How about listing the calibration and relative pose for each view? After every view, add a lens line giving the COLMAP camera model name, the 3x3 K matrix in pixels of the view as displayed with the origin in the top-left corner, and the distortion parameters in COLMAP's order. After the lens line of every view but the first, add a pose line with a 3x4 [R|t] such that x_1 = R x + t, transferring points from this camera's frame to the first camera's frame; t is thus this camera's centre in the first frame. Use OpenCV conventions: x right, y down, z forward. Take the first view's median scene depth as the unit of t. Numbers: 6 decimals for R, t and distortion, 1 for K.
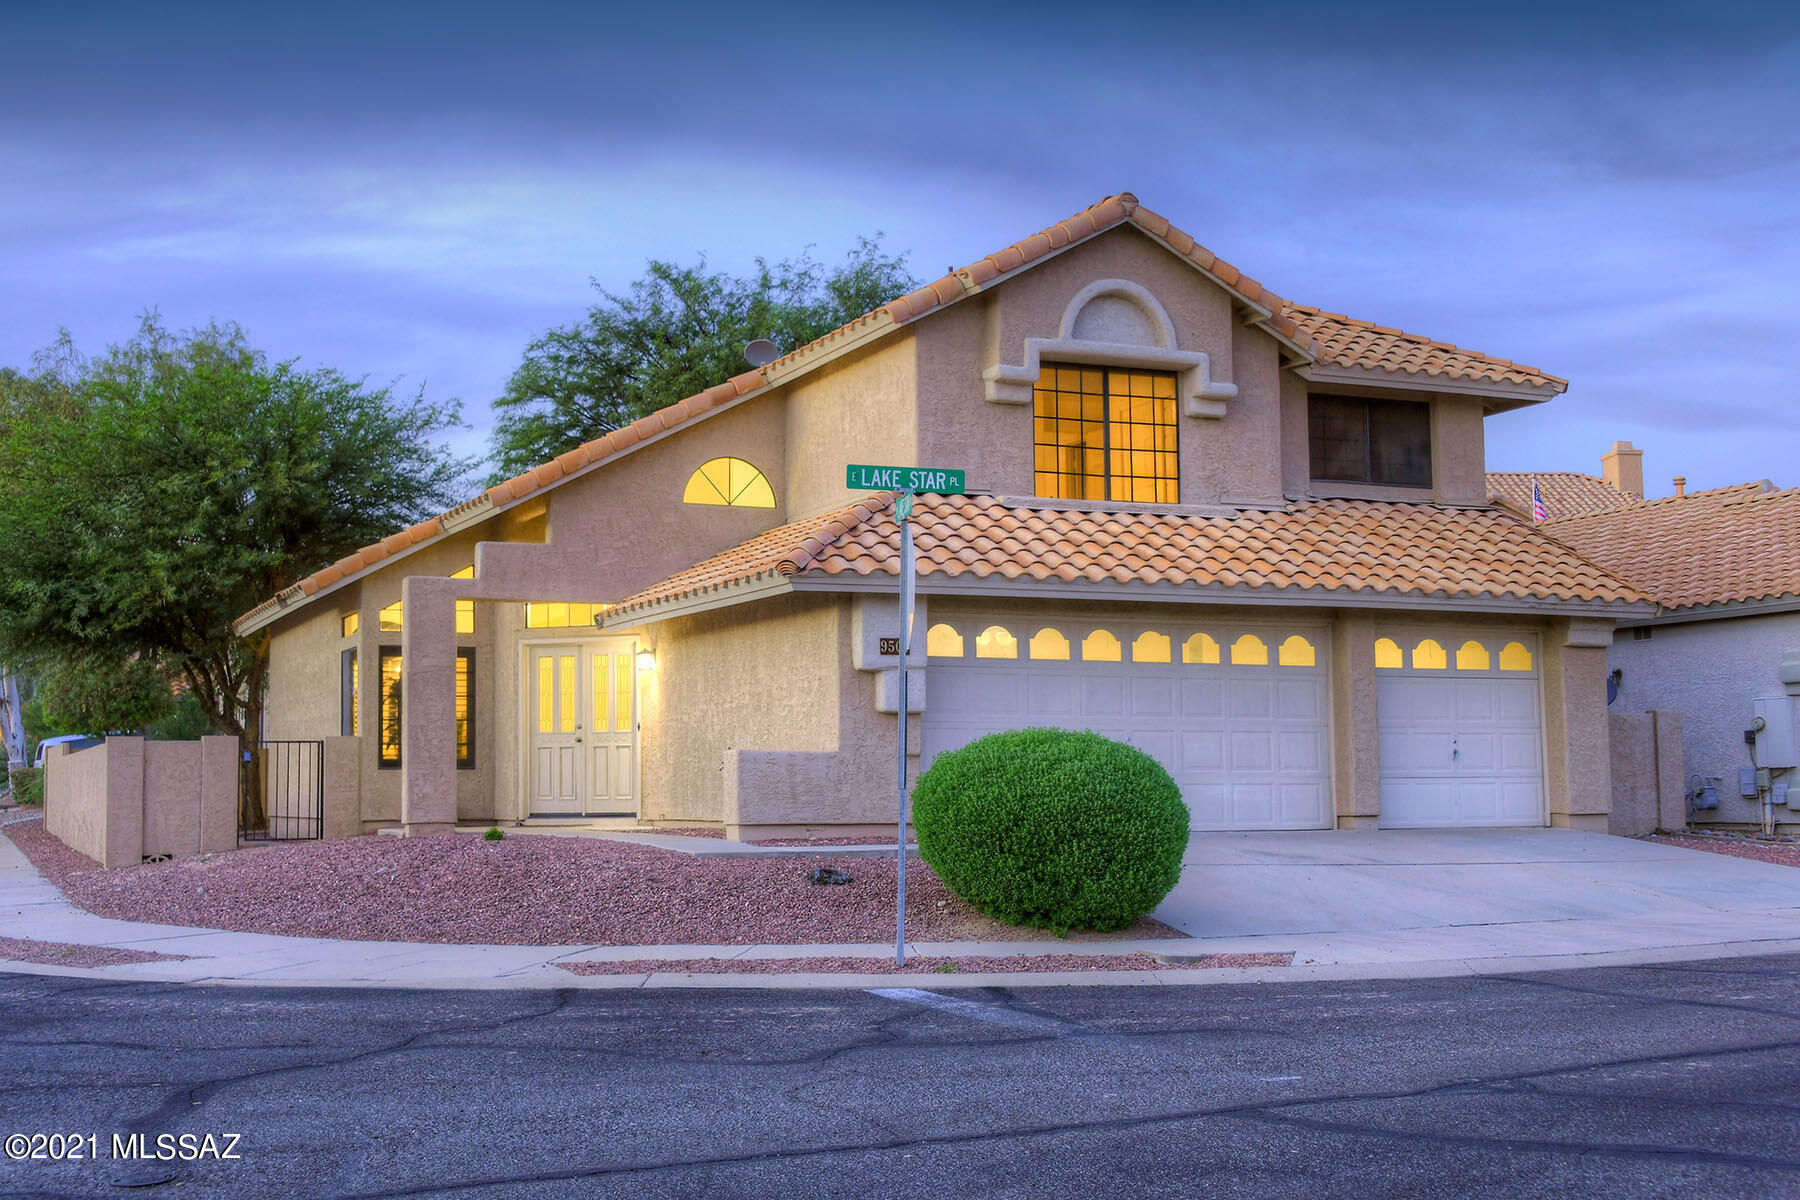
lens RADIAL K [[2164.6, 0, 900.2], [0, 2164.6, 417.1], [0, 0, 1]] dist [0.021770, 0.008626]
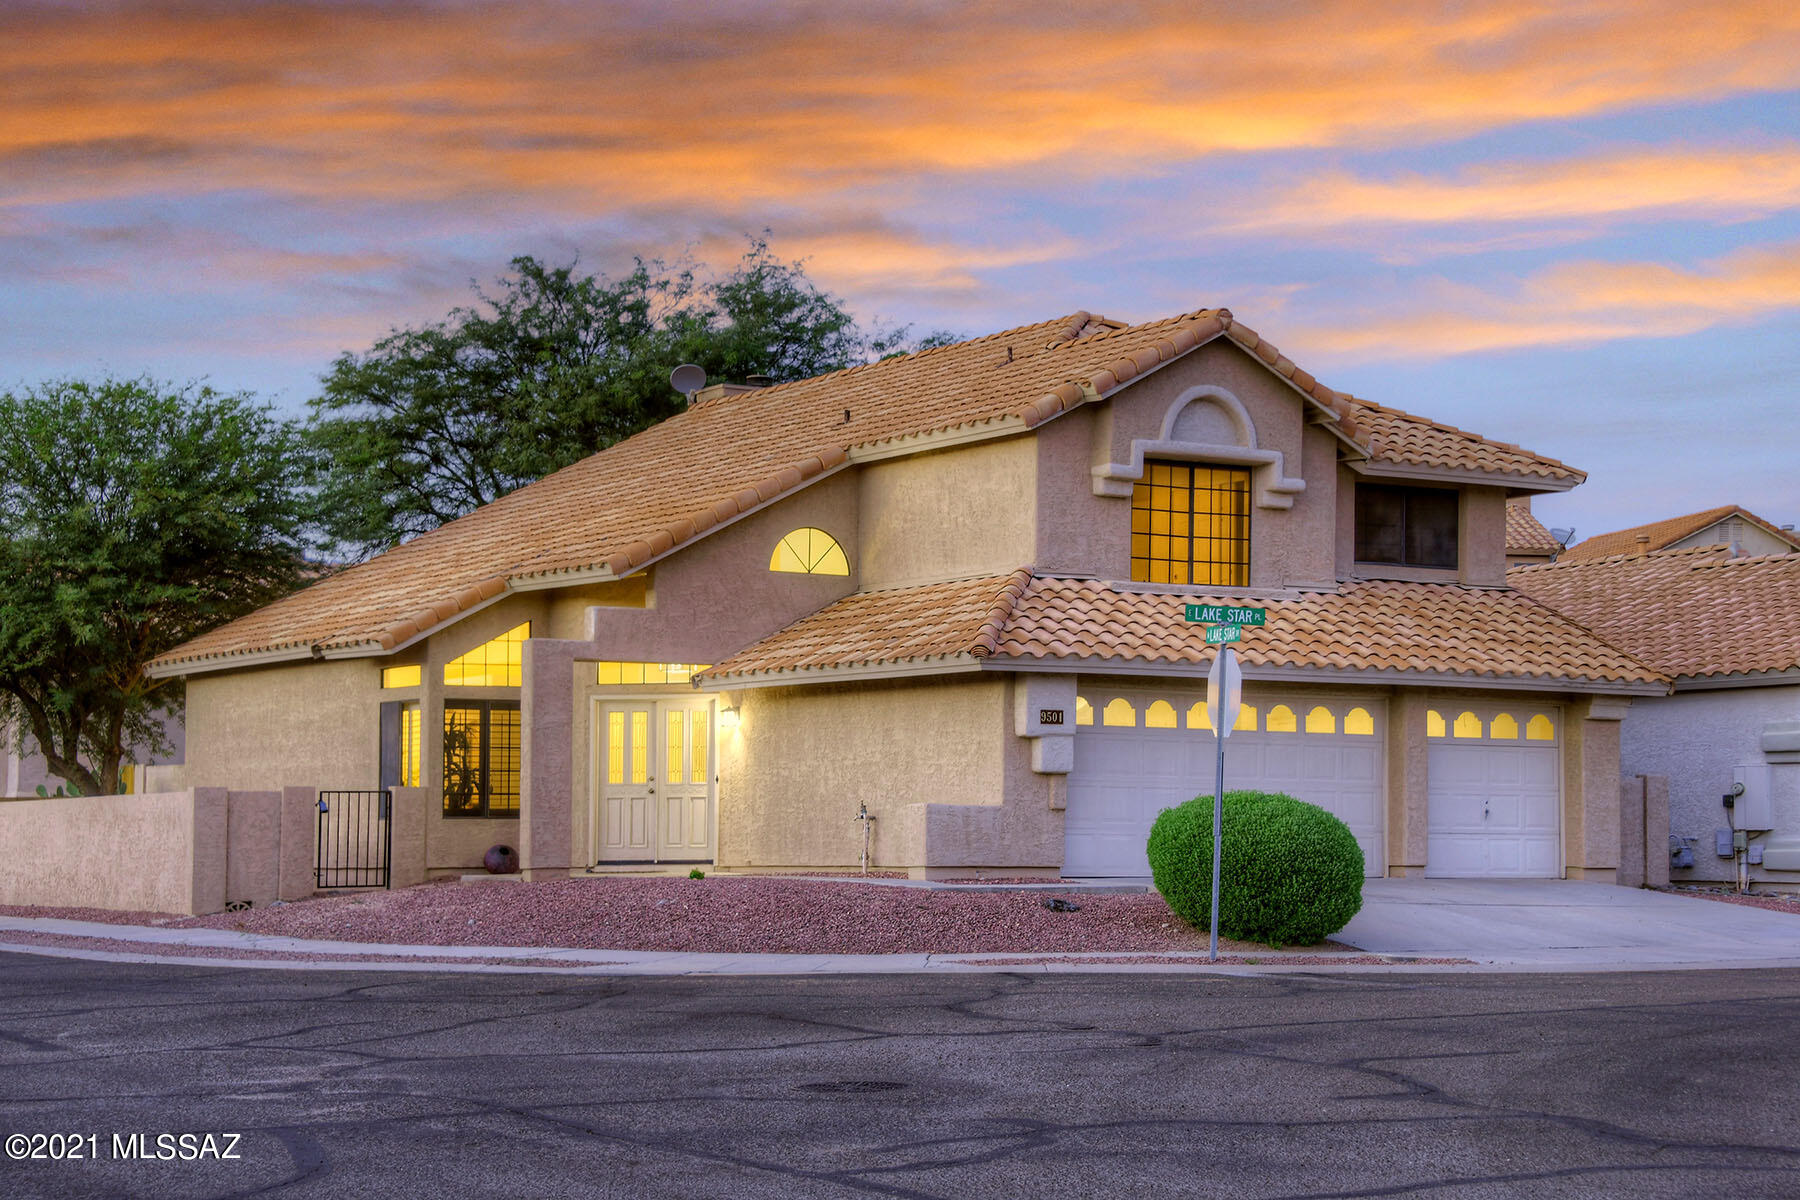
lens RADIAL K [[2848.6, 0, 900.0], [0, 2848.6, 600.0], [0, 0, 1]] dist [0.321755, 0.107812]
pose [[0.991164, 0.017205, 0.131518, -0.240930], [-0.028100, 0.996282, 0.081439, -0.067326], [-0.129628, -0.084415, 0.987963, -0.425793]]
